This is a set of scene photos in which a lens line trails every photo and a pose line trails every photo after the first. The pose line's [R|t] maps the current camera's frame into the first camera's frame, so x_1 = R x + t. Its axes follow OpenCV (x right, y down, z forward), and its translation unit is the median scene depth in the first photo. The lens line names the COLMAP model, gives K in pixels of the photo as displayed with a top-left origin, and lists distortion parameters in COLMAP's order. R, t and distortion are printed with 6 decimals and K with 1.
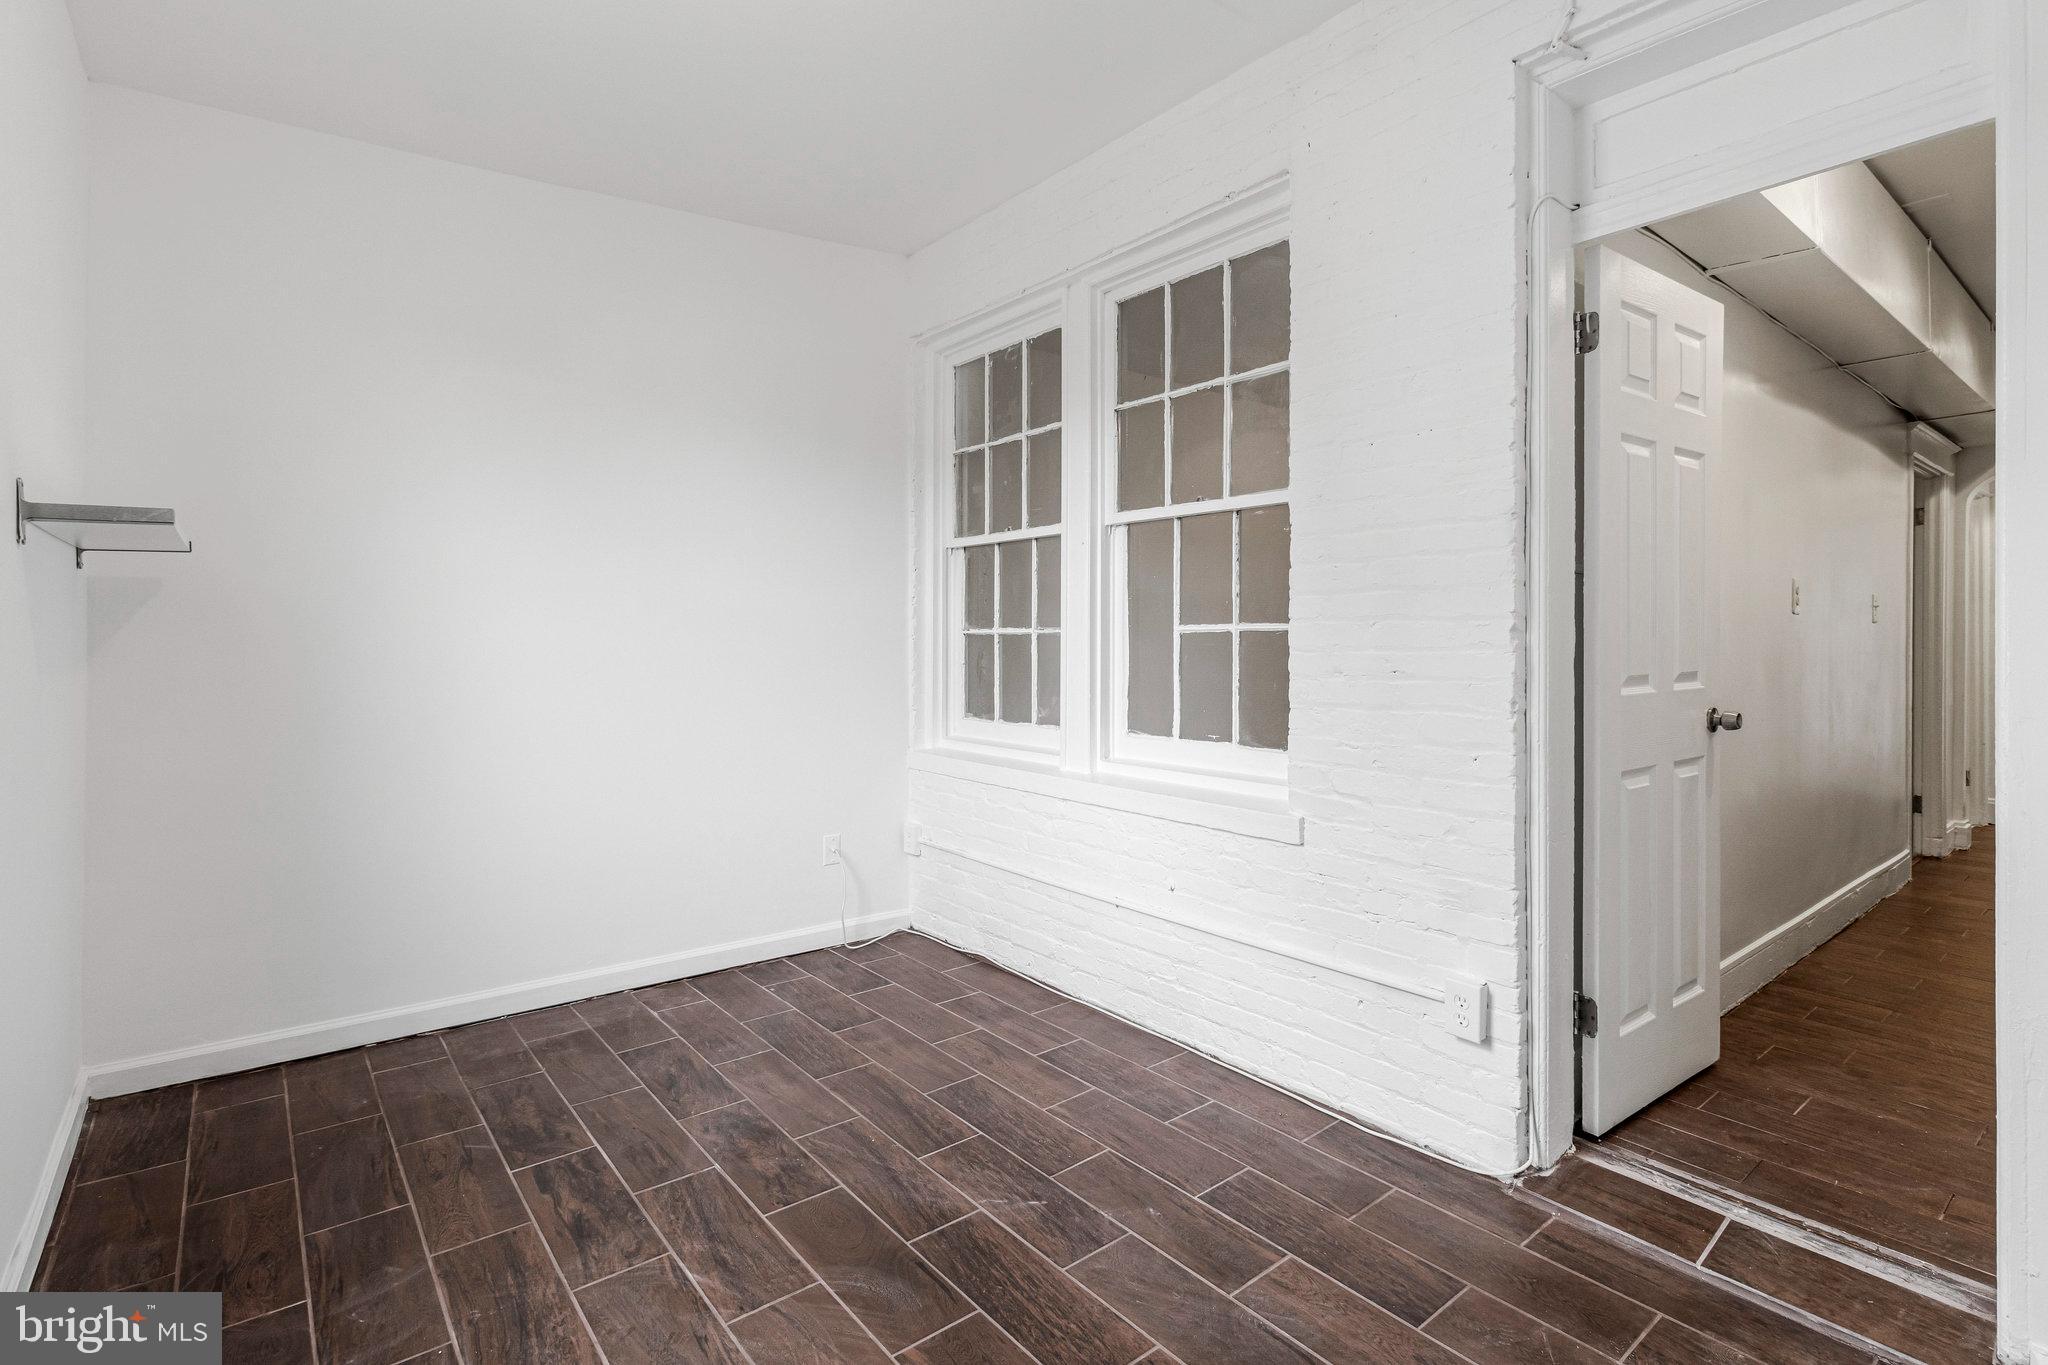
lens RADIAL K [[966.7, 0, 1030.3], [0, 966.7, 643.7], [0, 0, 1]] dist [-0.000542, 0.003764]
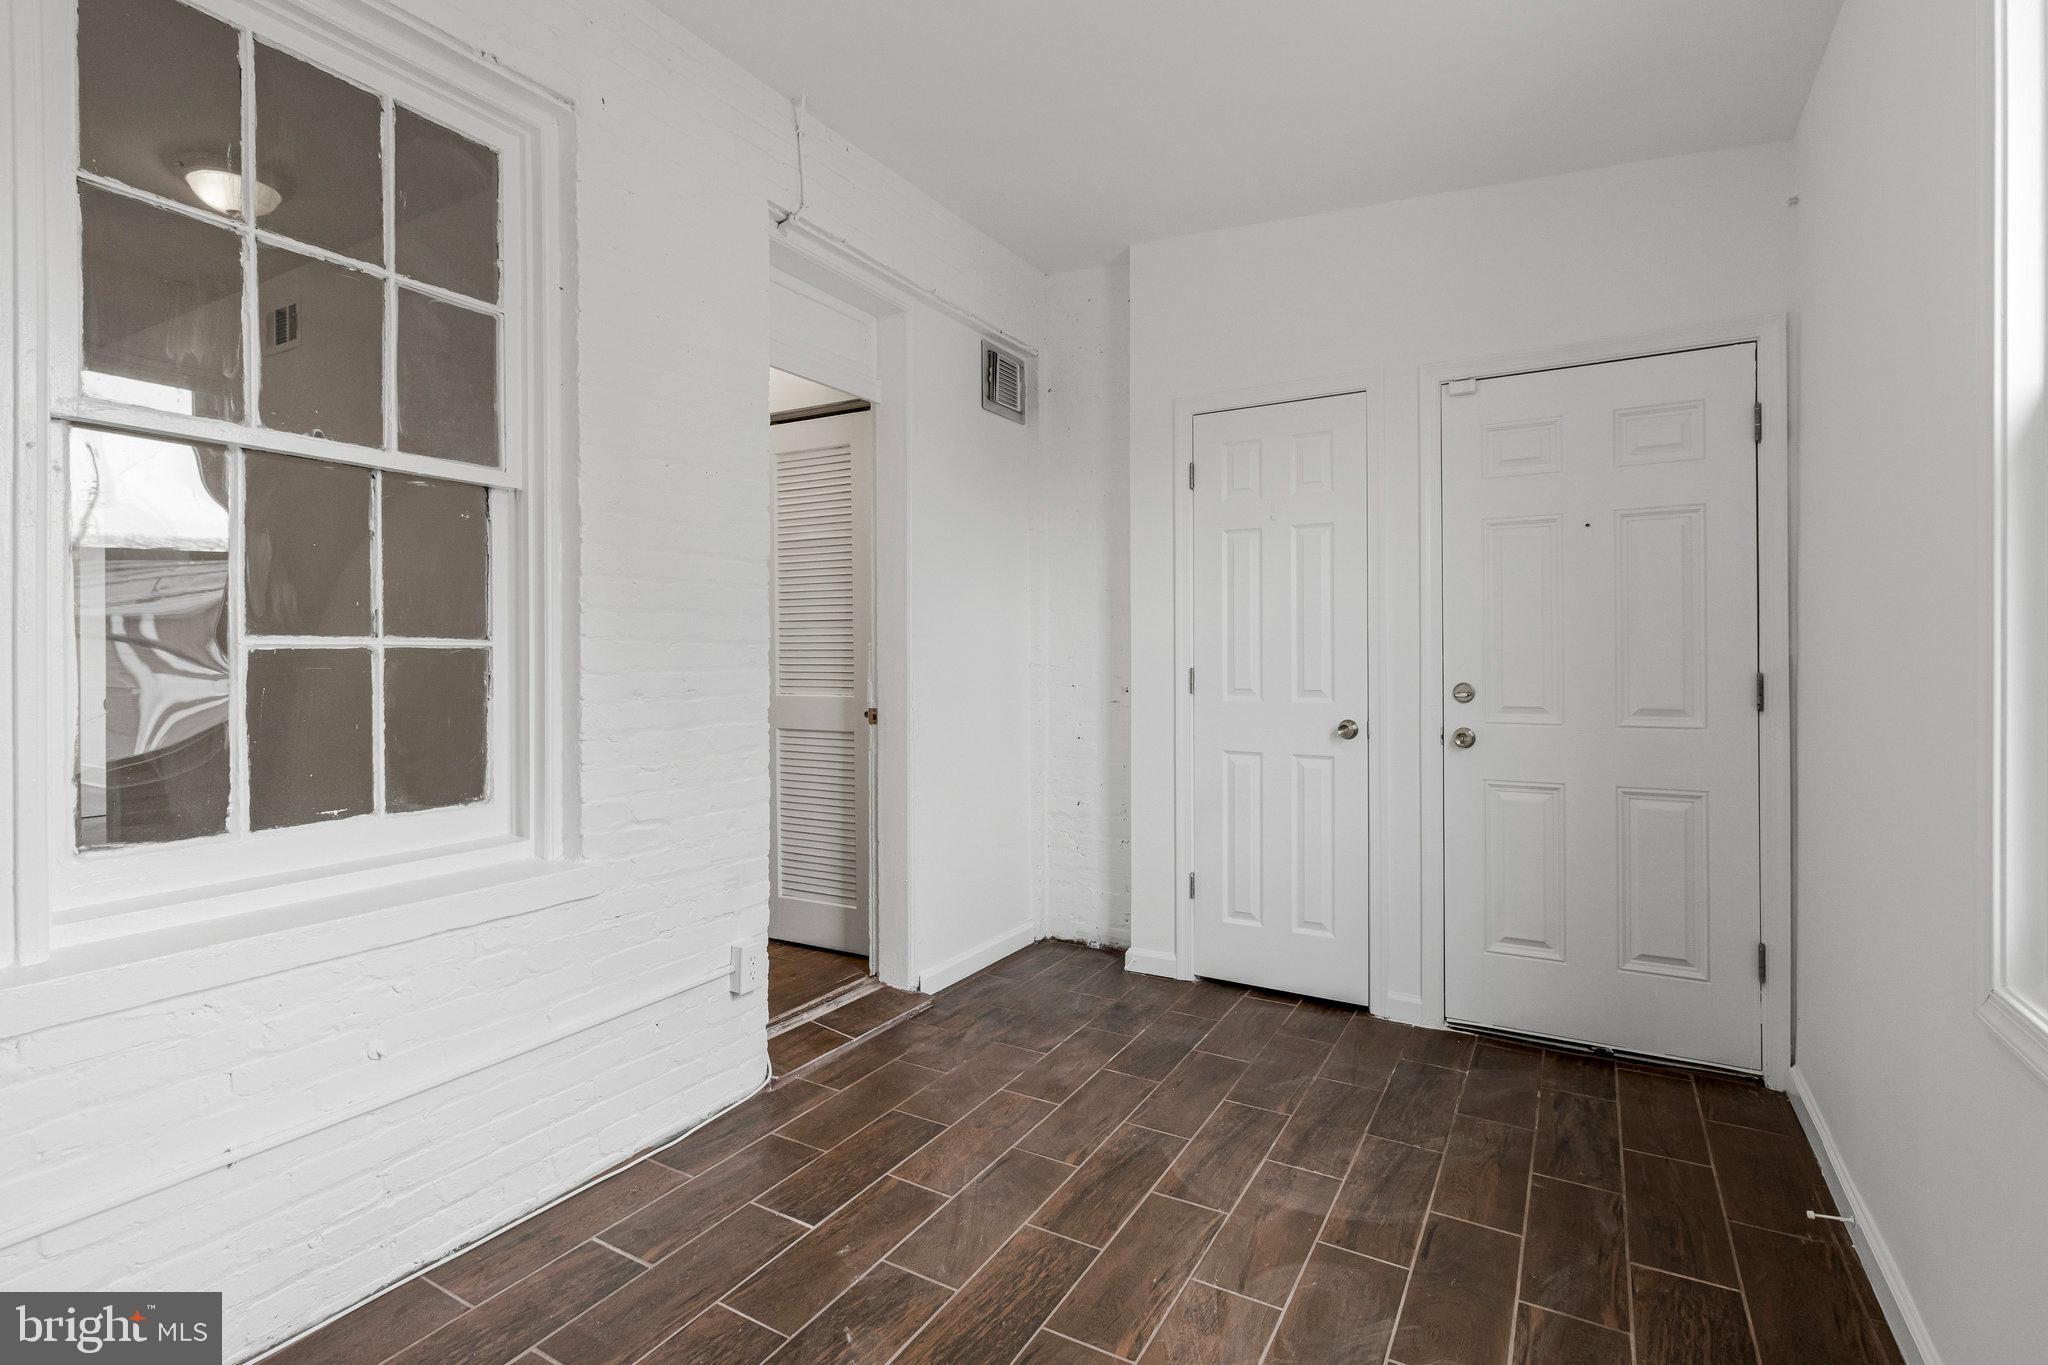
lens RADIAL K [[966.7, 0, 1029.6], [0, 966.7, 660.9], [0, 0, 1]] dist [-0.000542, 0.003764]
pose [[-0.356199, -0.012925, 0.934321, -0.714209], [0.000988, 0.999899, 0.014209, -0.015971], [-0.934409, 0.005984, -0.356150, 0.993088]]
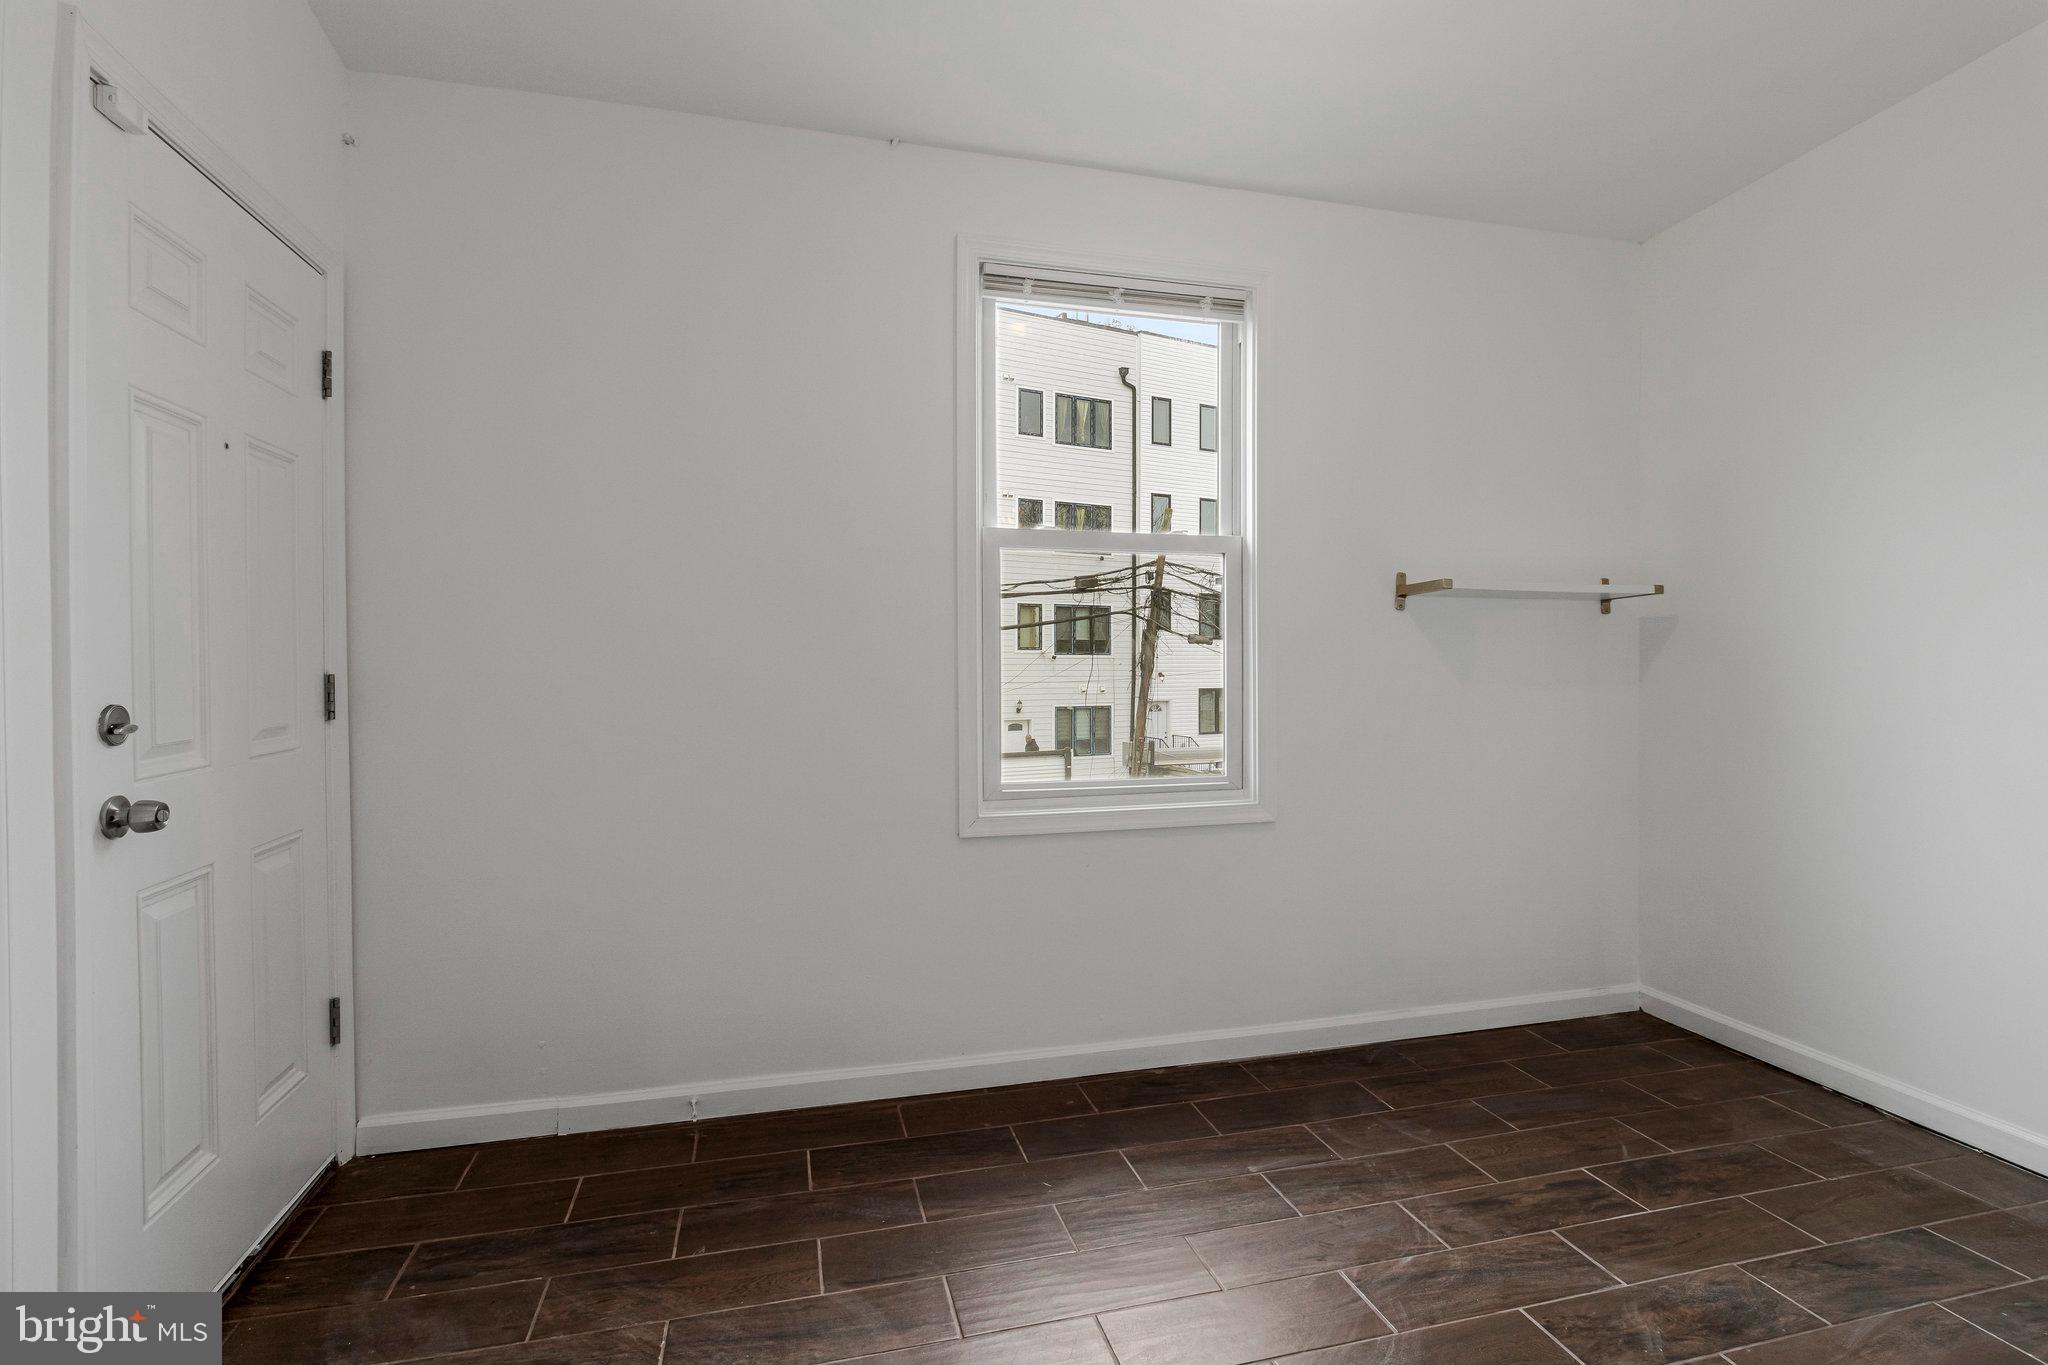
lens RADIAL K [[966.7, 0, 1037.6], [0, 966.7, 675.6], [0, 0, 1]] dist [-0.000542, 0.003764]
pose [[-0.402815, 0.006238, -0.915260, 0.600555], [-0.005186, 0.999945, 0.009097, 0.003511], [0.915267, 0.008411, -0.402760, 0.799045]]
